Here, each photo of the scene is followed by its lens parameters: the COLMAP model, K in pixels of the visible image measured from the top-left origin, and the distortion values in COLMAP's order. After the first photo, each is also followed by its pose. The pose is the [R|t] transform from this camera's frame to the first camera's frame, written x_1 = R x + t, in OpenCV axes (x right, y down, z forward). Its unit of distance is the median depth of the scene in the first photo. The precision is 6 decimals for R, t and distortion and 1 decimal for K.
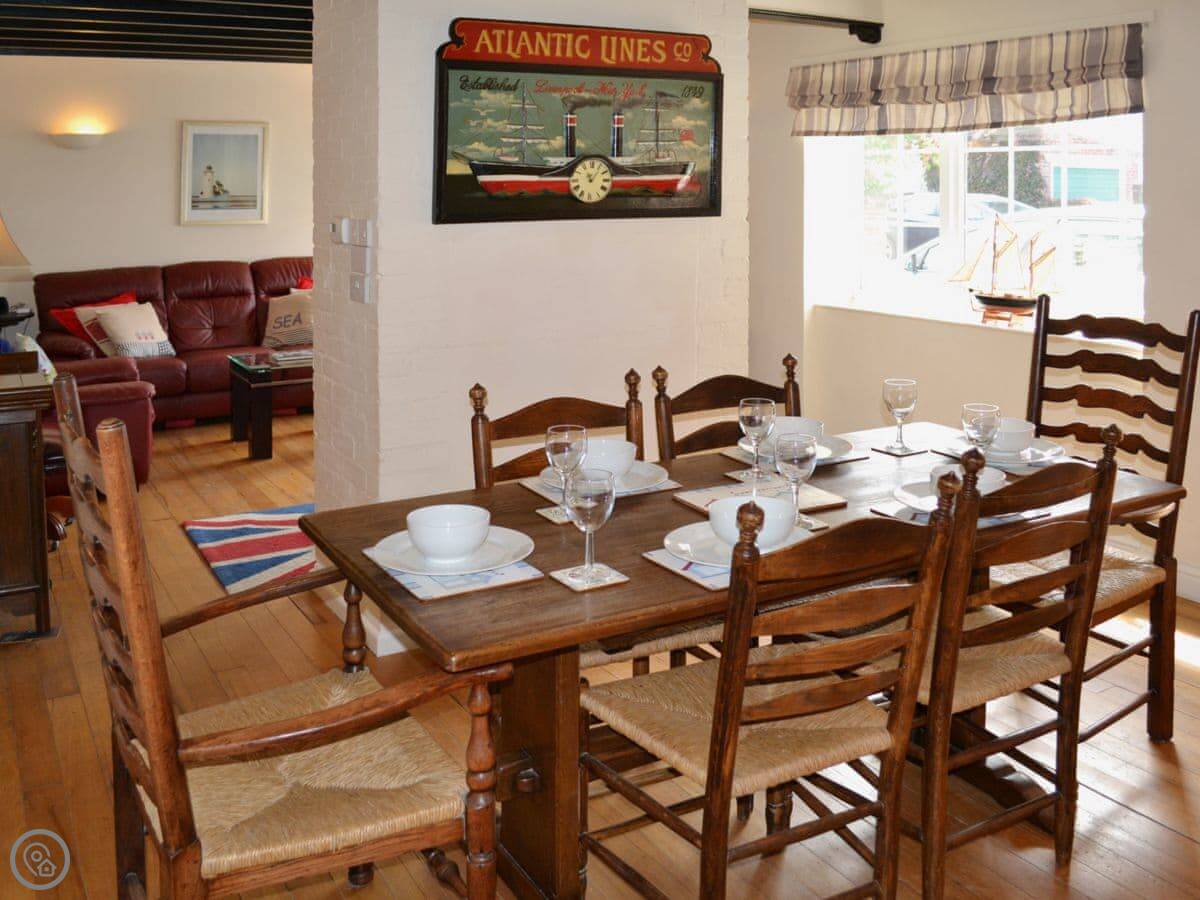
lens RADIAL K [[1117.7, 0, 600.0], [0, 1117.7, 450.0], [0, 0, 1]] dist [0.010118, 0.007173]
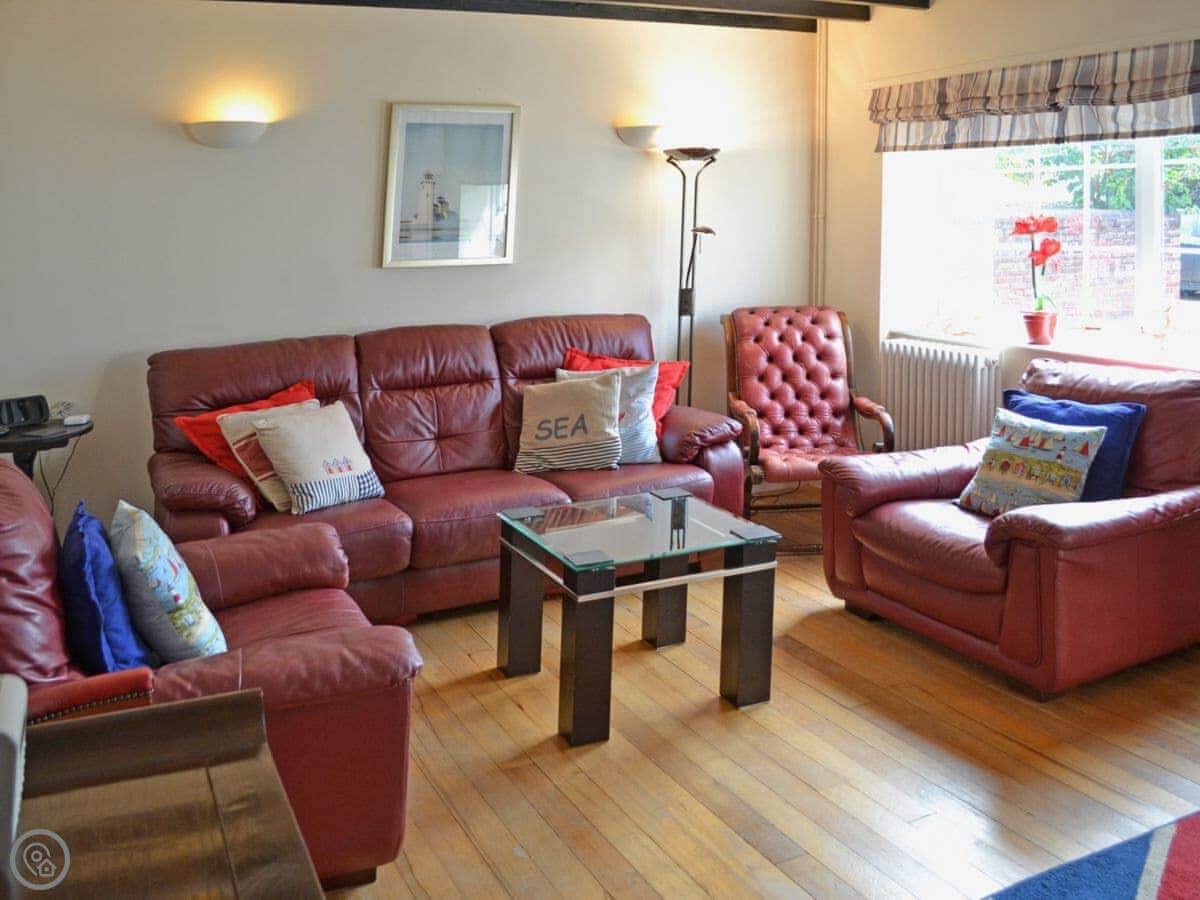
lens RADIAL K [[1151.9, 0, 601.3], [0, 1151.9, 354.0], [0, 0, 1]] dist [0.077956, -0.001845]
pose [[0.997361, 0.001119, -0.072594, -0.213822], [-0.008550, 0.994734, -0.102133, -0.091714], [0.072097, 0.102484, 0.992118, 0.392943]]
